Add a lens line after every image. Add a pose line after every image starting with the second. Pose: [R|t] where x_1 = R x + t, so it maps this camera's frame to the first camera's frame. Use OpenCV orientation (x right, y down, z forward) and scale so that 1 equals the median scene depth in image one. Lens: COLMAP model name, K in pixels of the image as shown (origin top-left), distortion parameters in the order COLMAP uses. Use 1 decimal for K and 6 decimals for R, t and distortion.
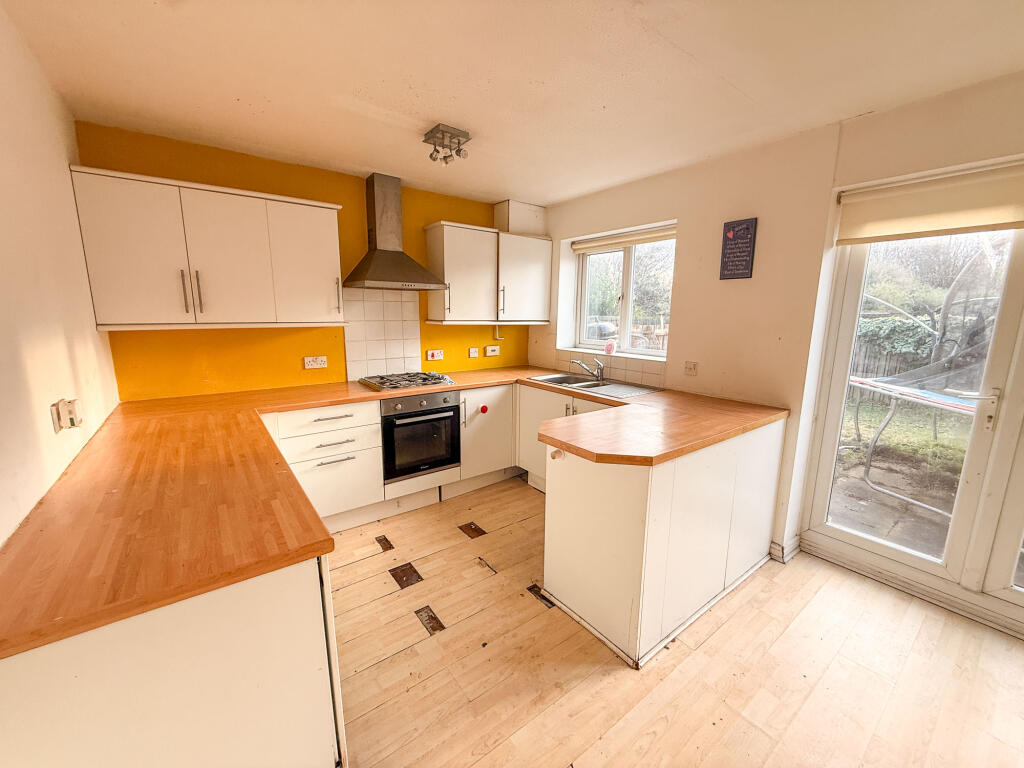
lens RADIAL K [[408.7, 0, 511.6], [0, 408.7, 385.0], [0, 0, 1]] dist [-0.002160, -0.000366]
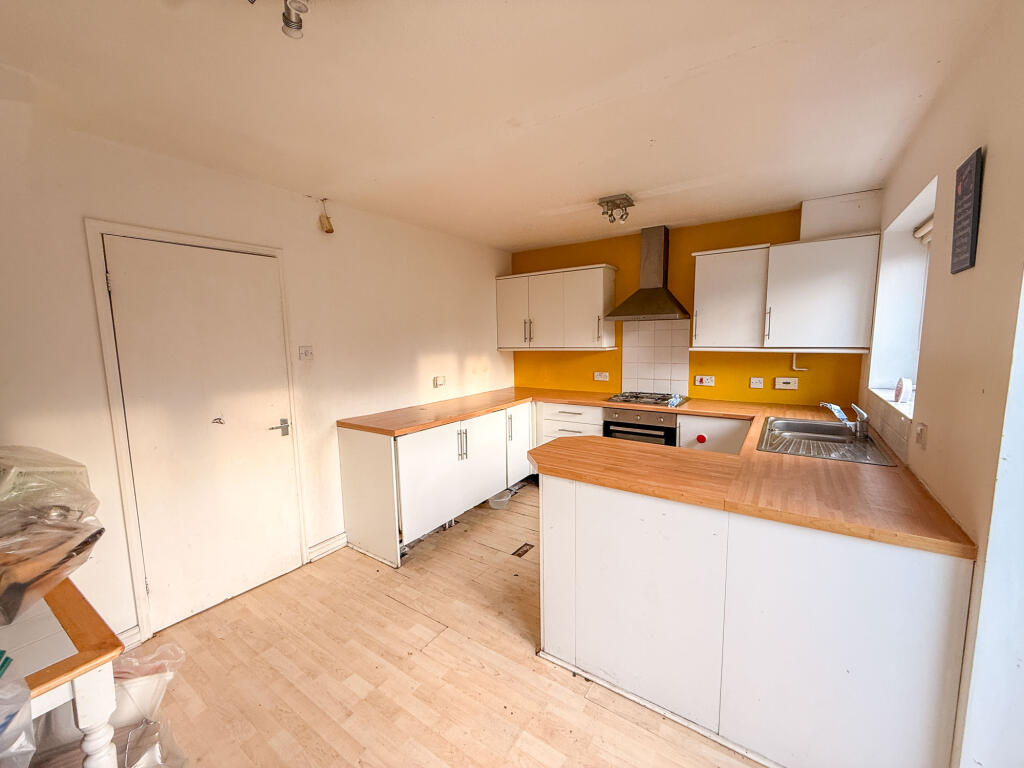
lens RADIAL K [[408.7, 0, 510.0], [0, 408.7, 384.1], [0, 0, 1]] dist [-0.002160, -0.000366]
pose [[0.313742, 0.093233, -0.944920, 0.707363], [-0.147781, 0.987835, 0.048400, -0.049380], [0.937938, 0.124457, 0.323703, 0.257691]]
